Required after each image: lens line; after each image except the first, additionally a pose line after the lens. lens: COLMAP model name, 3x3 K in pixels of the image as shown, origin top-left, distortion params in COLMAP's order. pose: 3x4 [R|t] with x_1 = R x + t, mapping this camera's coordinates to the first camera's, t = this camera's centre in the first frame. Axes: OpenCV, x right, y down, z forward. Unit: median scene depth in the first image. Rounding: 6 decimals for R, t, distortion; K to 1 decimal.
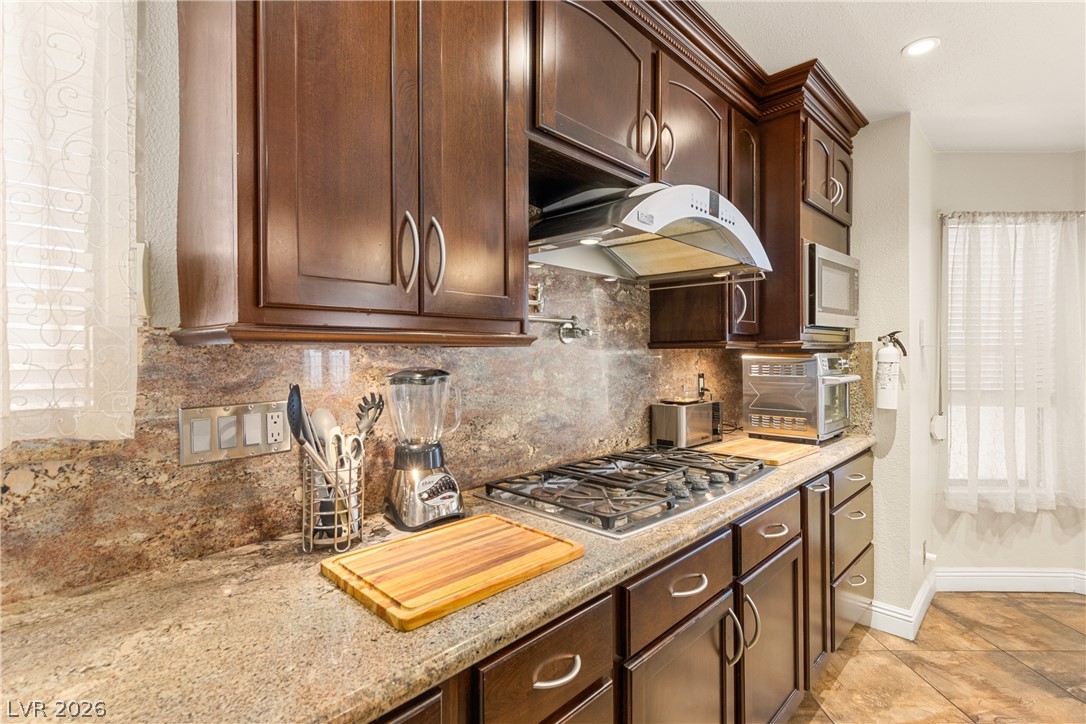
lens RADIAL K [[506.9, 0, 535.9], [0, 506.9, 356.9], [0, 0, 1]] dist [0.000192, -0.000754]
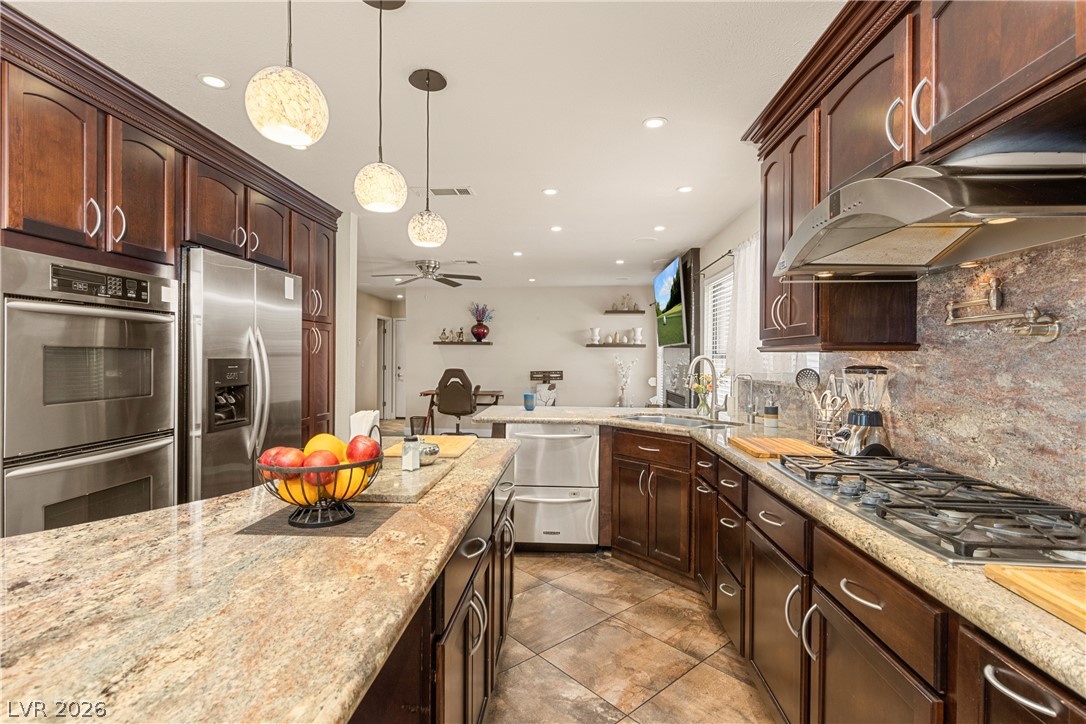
lens RADIAL K [[503.4, 0, 540.9], [0, 503.4, 355.8], [0, 0, 1]] dist [0.000341, -0.000954]
pose [[-0.755366, -0.003403, -0.655295, 1.132543], [-0.009071, 0.999945, 0.005264, -0.003637], [0.655241, 0.009920, -0.755355, 1.076758]]
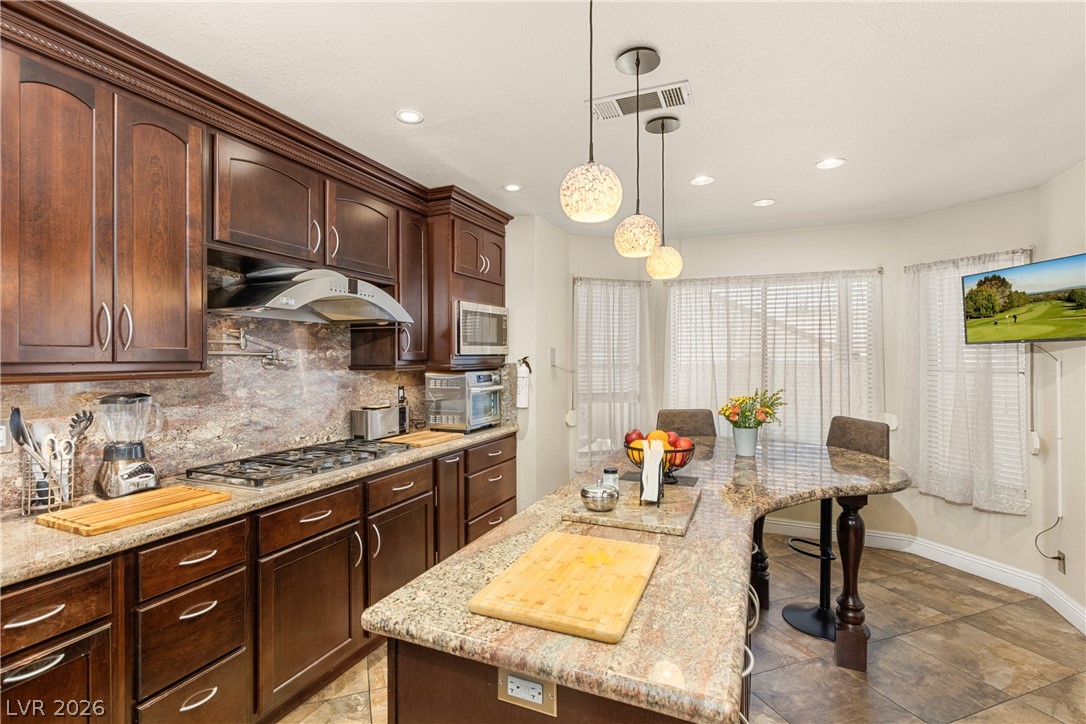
lens RADIAL K [[503.4, 0, 540.9], [0, 503.4, 355.8], [0, 0, 1]] dist [0.000341, -0.000954]
pose [[0.934996, 0.001549, 0.354654, 0.271184], [0.002581, 0.999934, -0.011173, -0.046344], [-0.354648, 0.011363, 0.934931, -0.571065]]
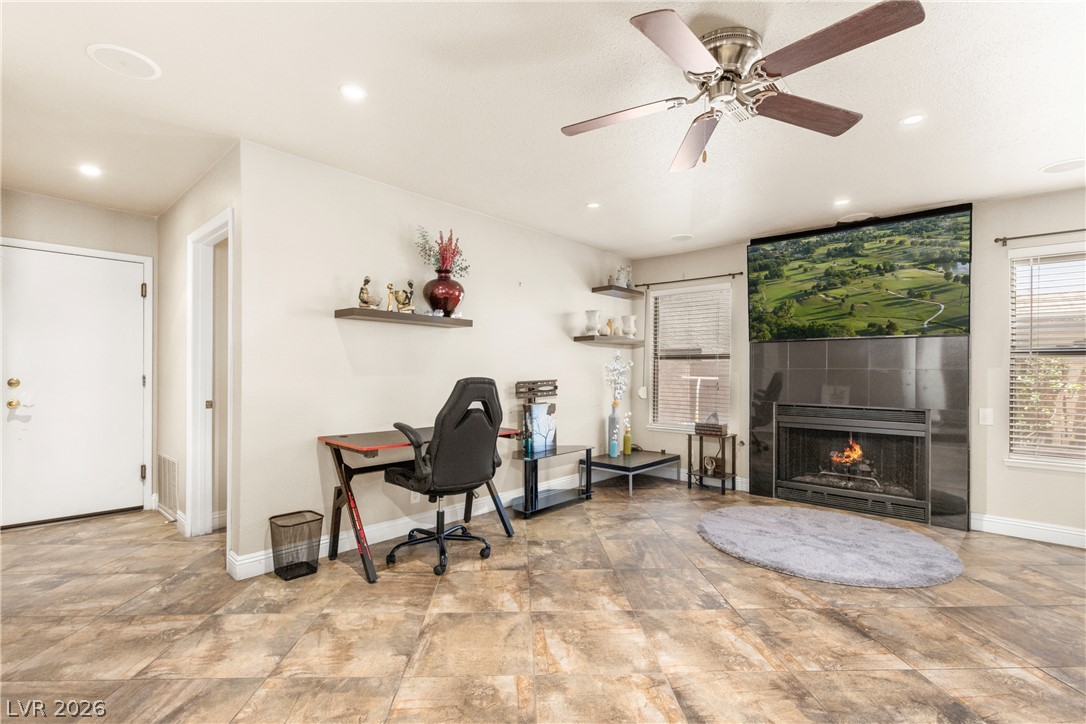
lens RADIAL K [[486.9, 0, 543.0], [0, 486.9, 362.0], [0, 0, 1]] dist [0.000477, 0.000220]
pose [[0.040723, -0.011194, -0.999108, 0.541183], [-0.021266, 0.999701, -0.012067, 0.095958], [0.998944, 0.021739, 0.040473, -2.513403]]
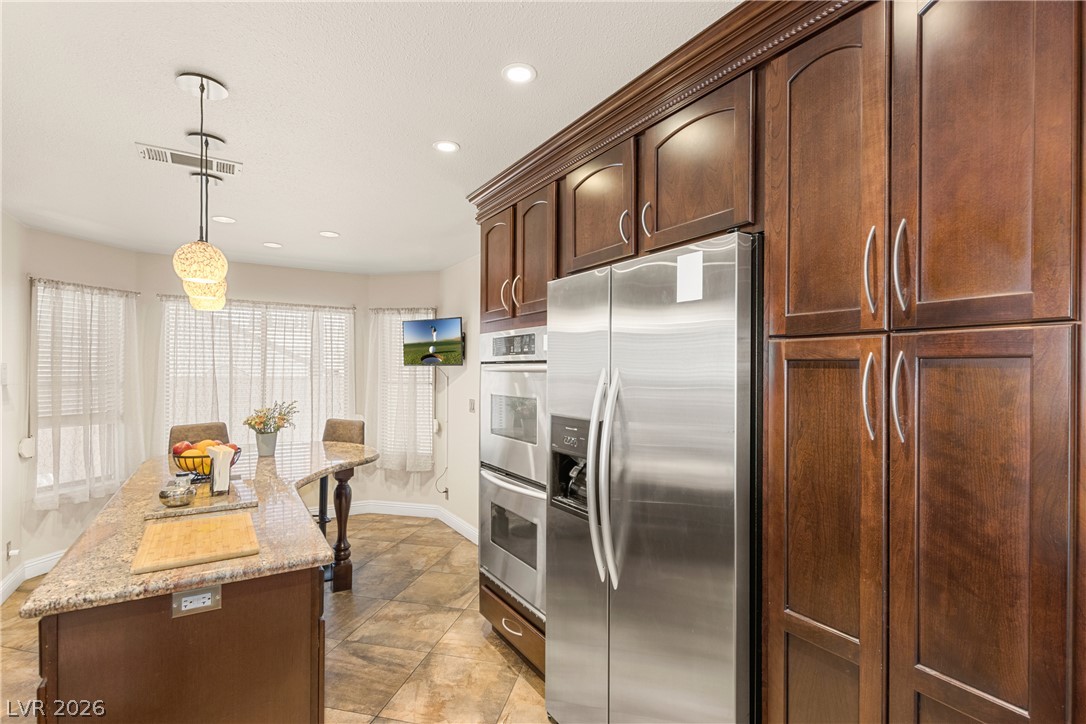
lens RADIAL K [[512.0, 0, 536.7], [0, 512.0, 368.2], [0, 0, 1]] dist [0.010957, -0.006408]
pose [[0.235435, 0.004116, 0.971881, -0.215518], [0.000730, 0.999990, -0.004412, -0.076665], [-0.971890, 0.001748, 0.235430, -0.791628]]
